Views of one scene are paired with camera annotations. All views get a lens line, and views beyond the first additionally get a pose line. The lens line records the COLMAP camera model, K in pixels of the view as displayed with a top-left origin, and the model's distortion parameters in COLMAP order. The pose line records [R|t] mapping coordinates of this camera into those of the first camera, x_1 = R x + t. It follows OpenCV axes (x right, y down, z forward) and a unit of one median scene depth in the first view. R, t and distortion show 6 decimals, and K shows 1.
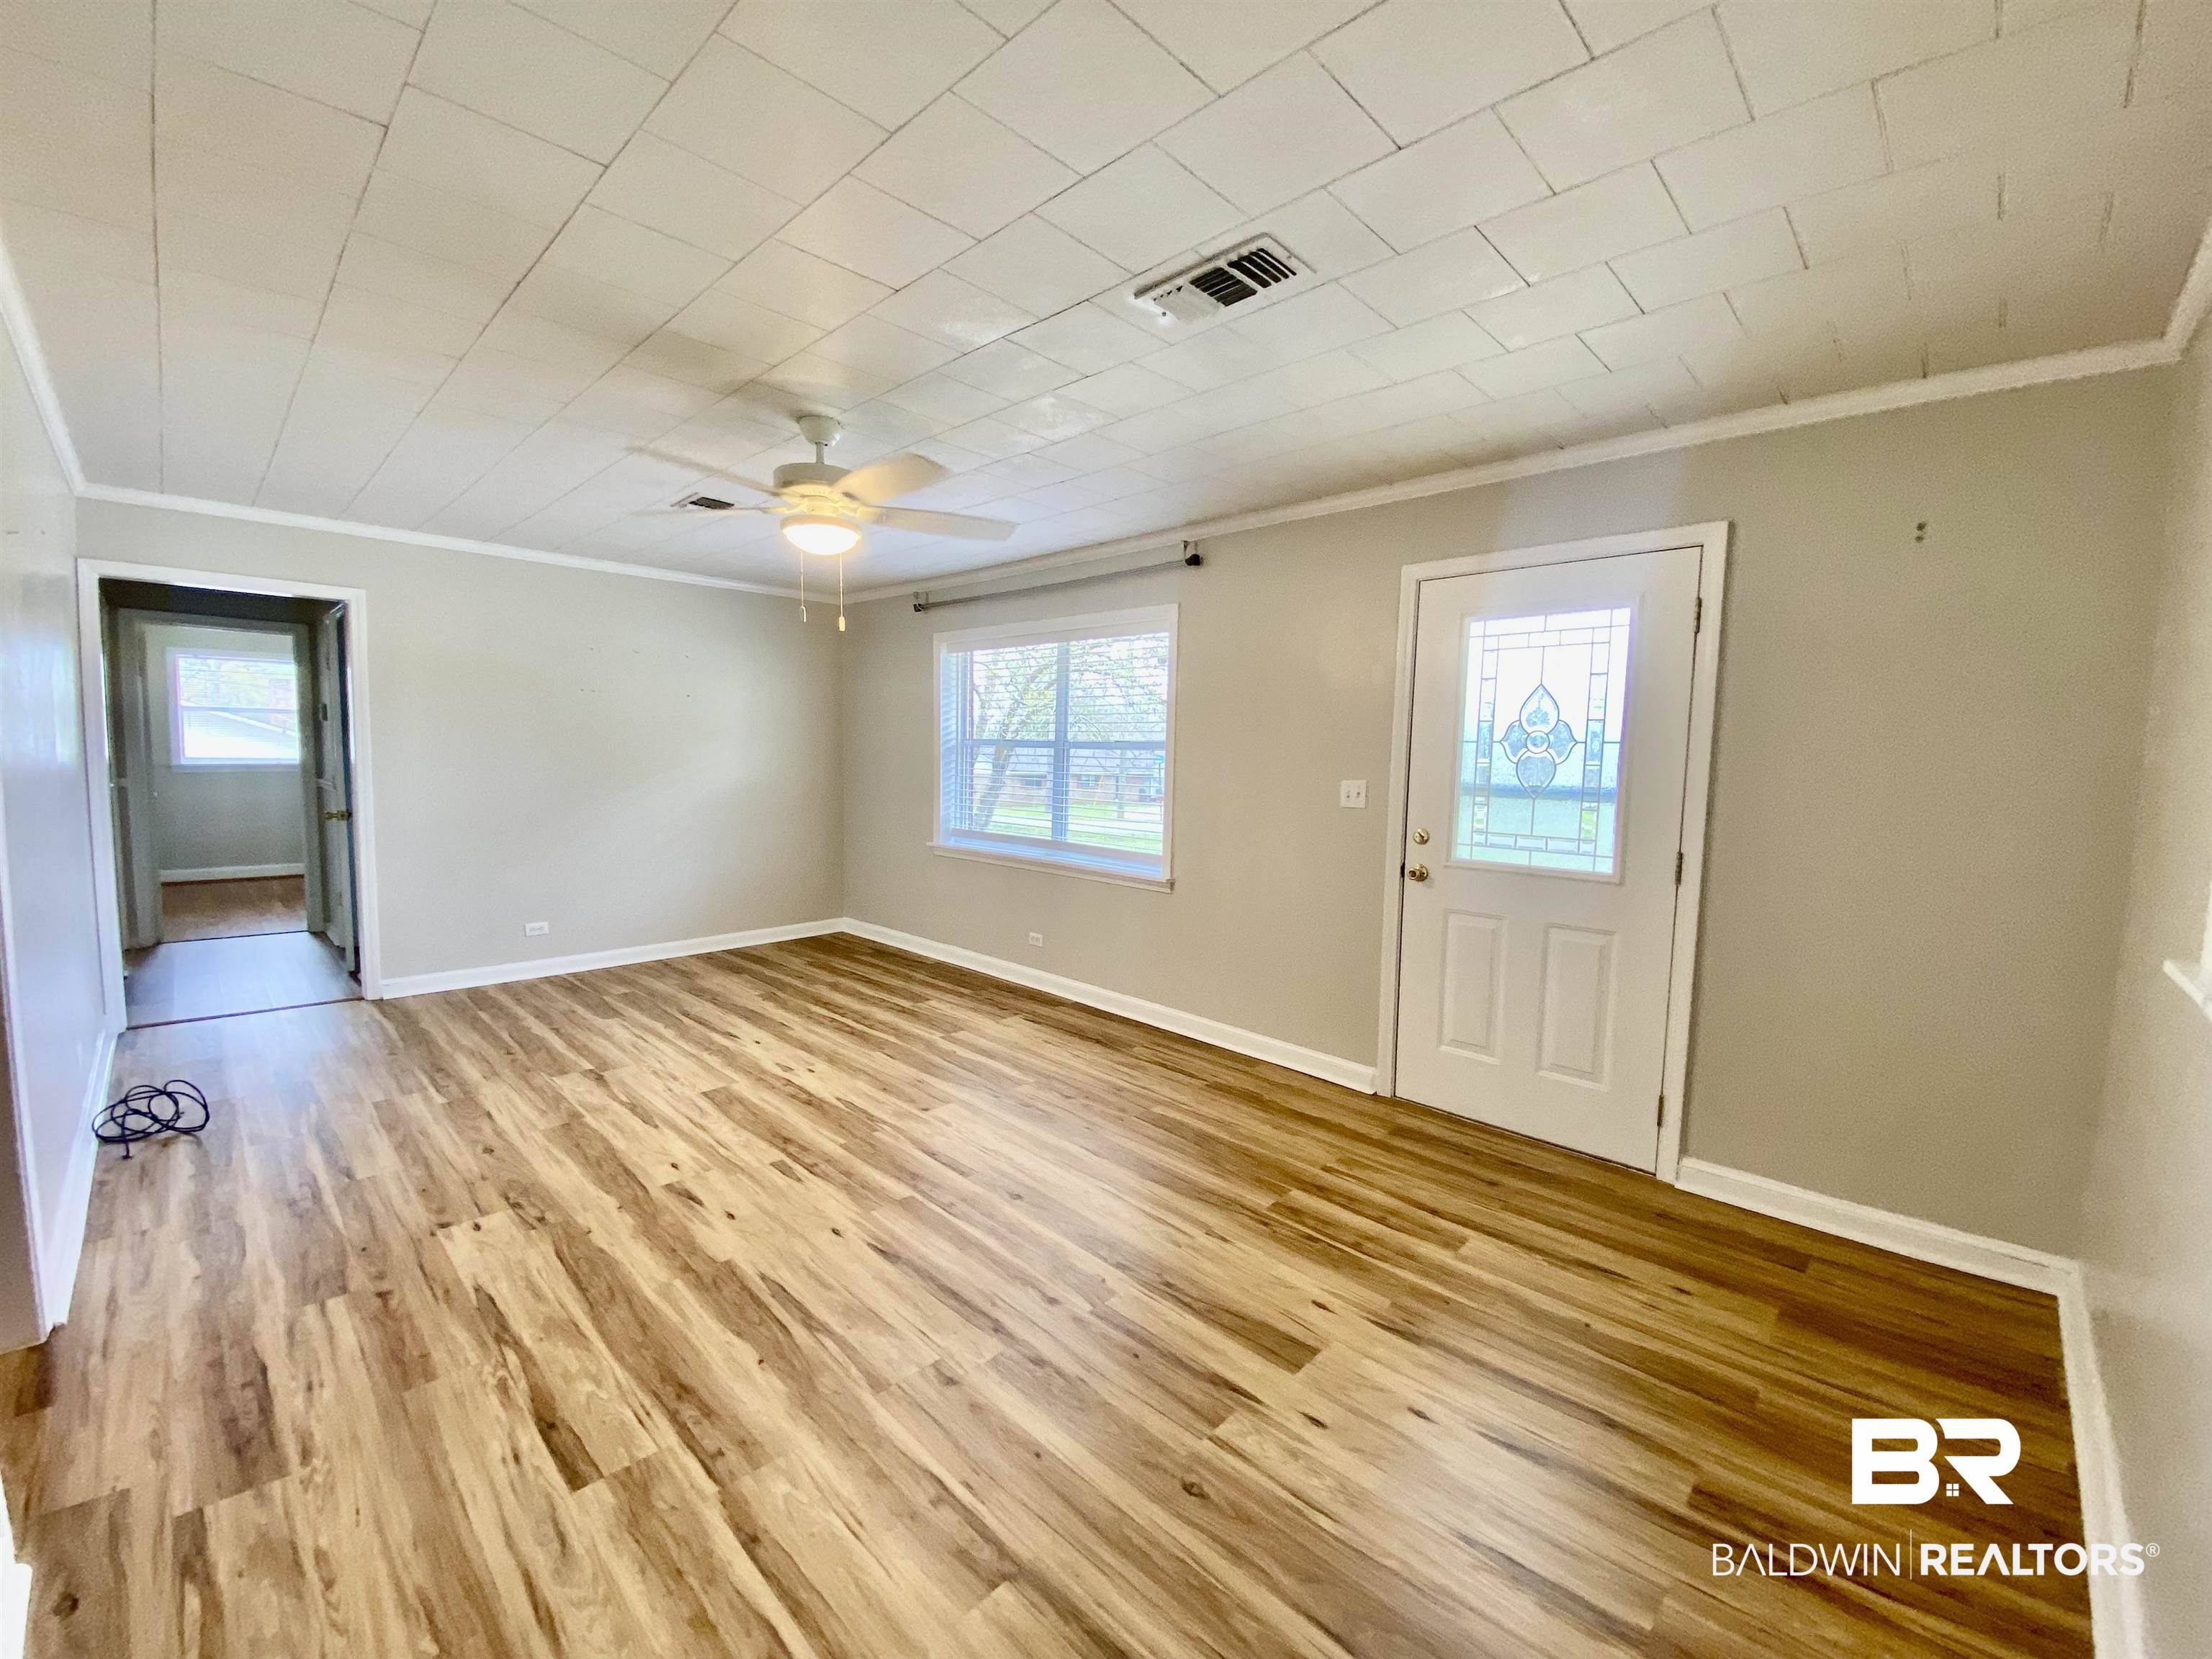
lens RADIAL K [[898.8, 0, 1106.0], [0, 898.8, 829.5], [0, 0, 1]] dist [0.001253, -0.008654]
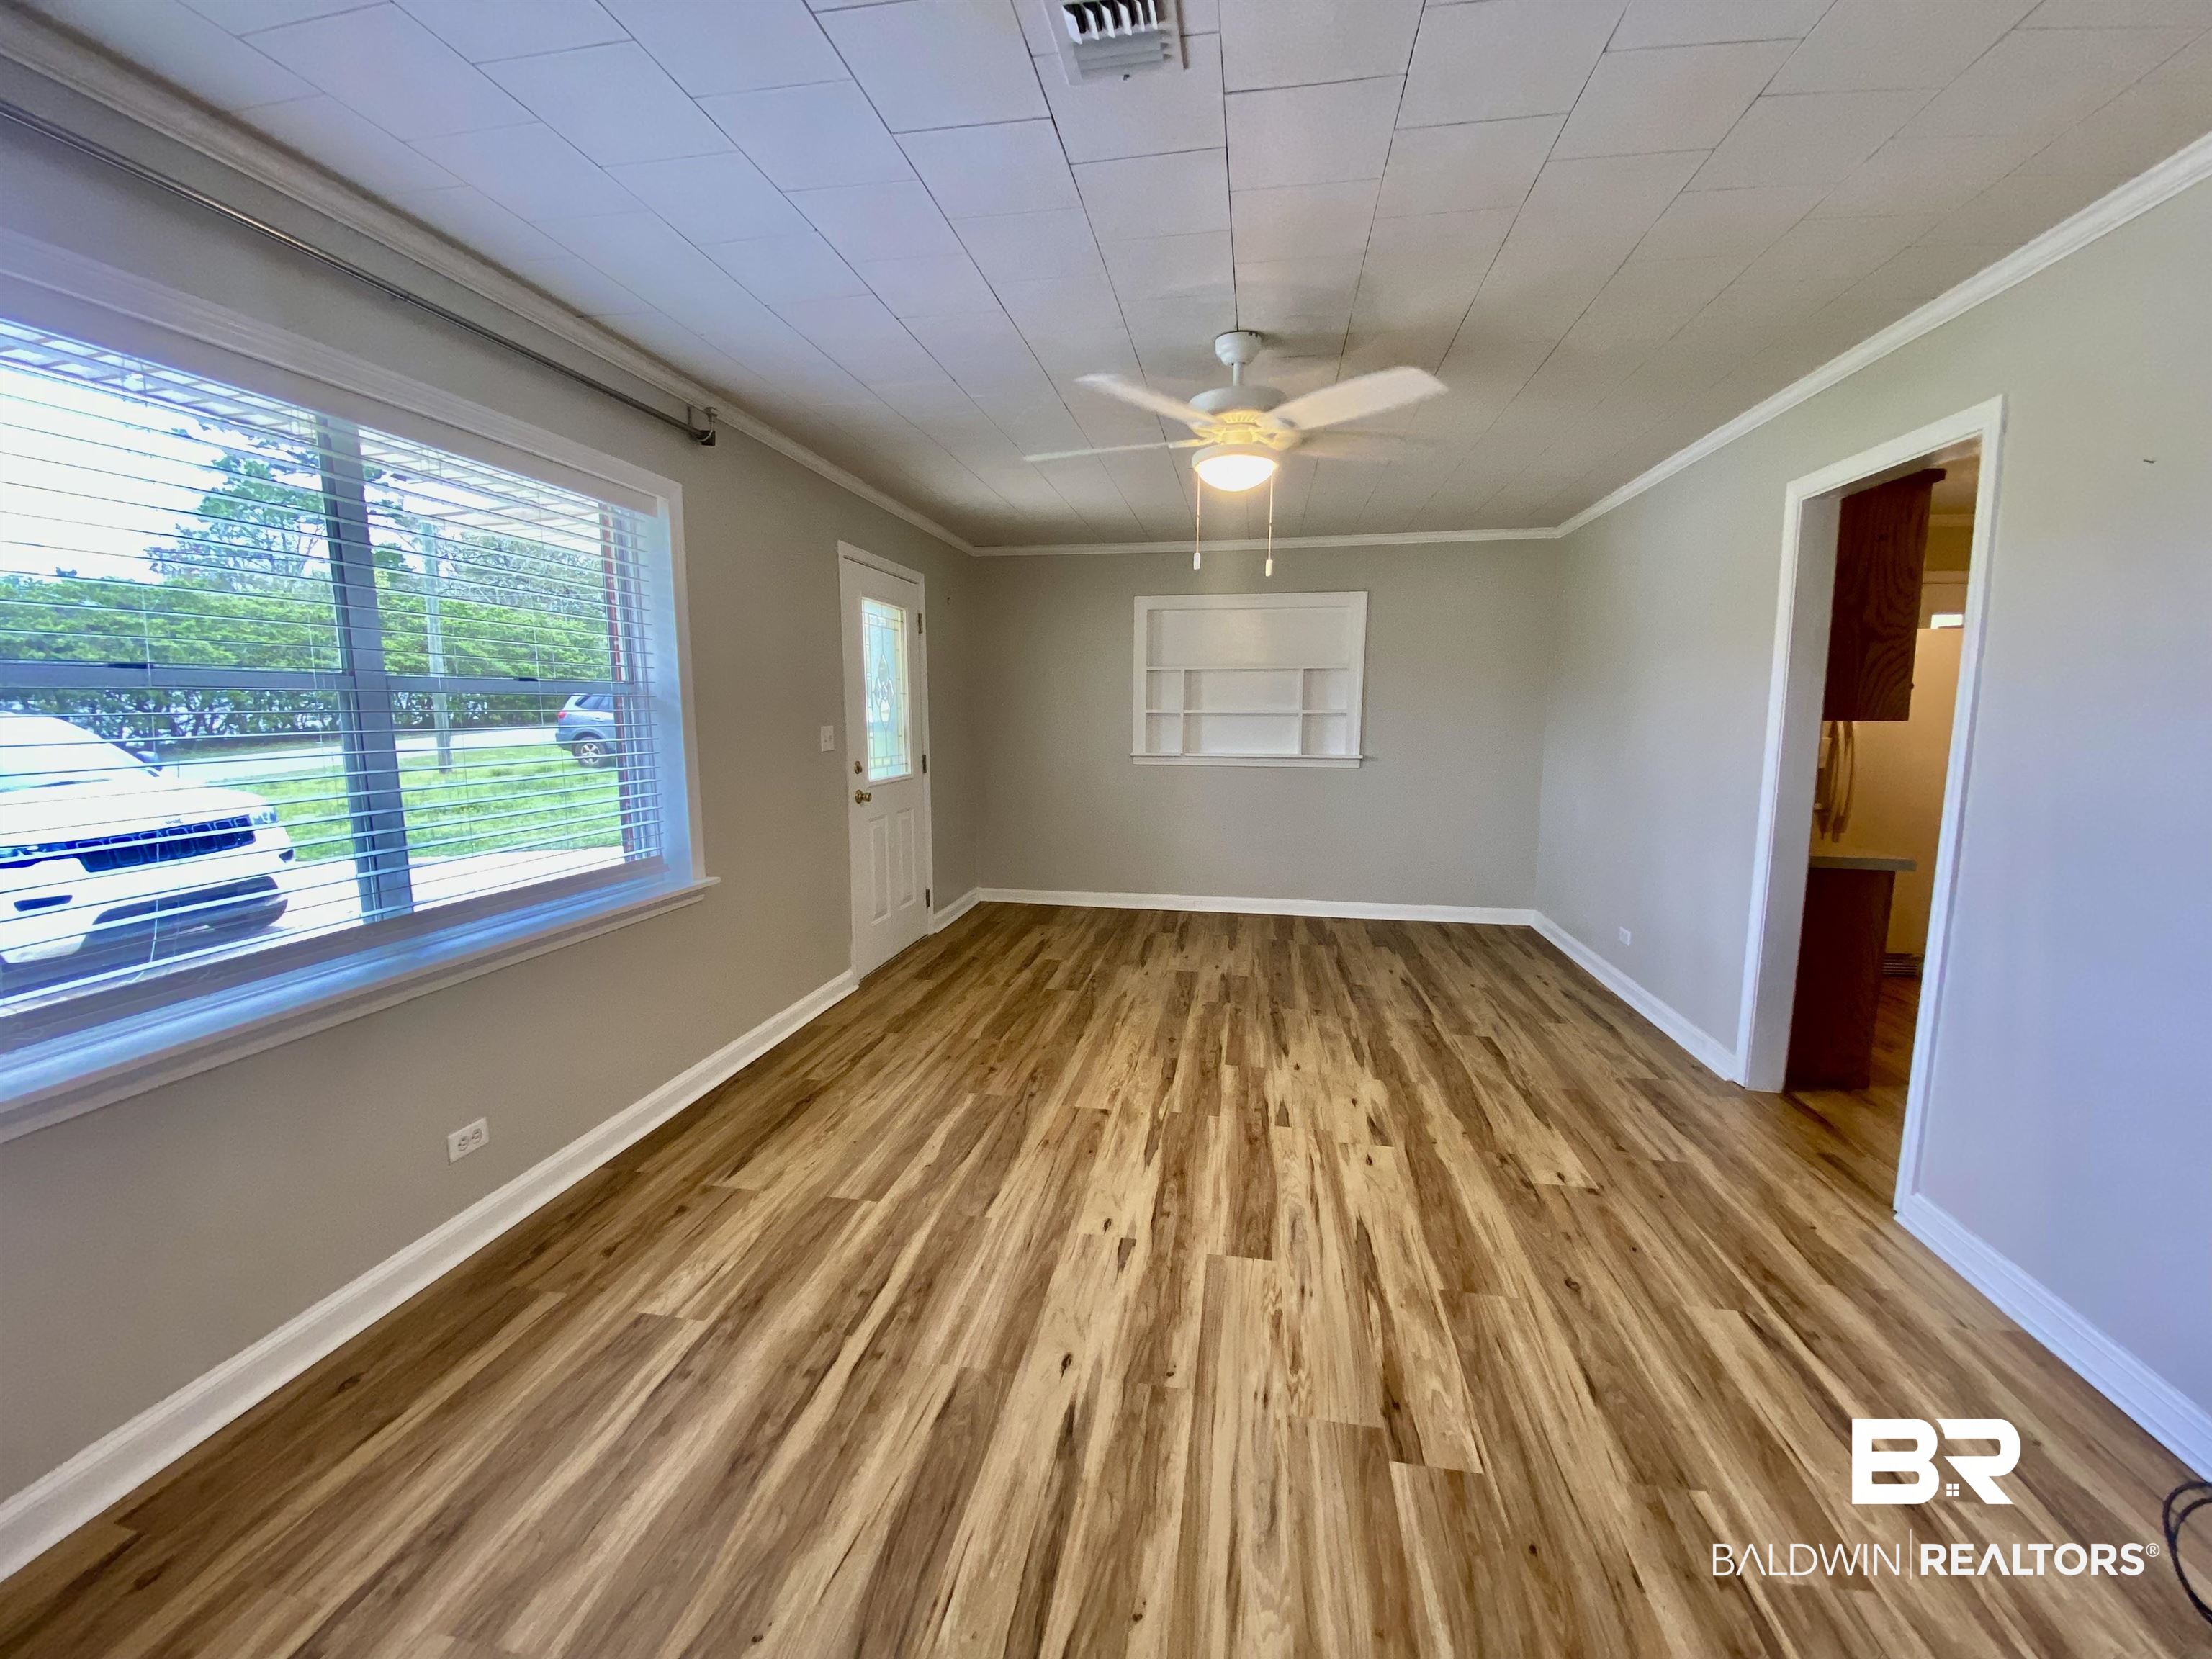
lens RADIAL K [[889.0, 0, 1103.2], [0, 889.0, 827.7], [0, 0, 1]] dist [0.023246, -0.022956]
pose [[-0.562197, -0.135370, 0.815849, -1.002031], [0.065254, 0.976175, 0.206939, -0.168011], [-0.824425, 0.169578, -0.539969, 1.617839]]
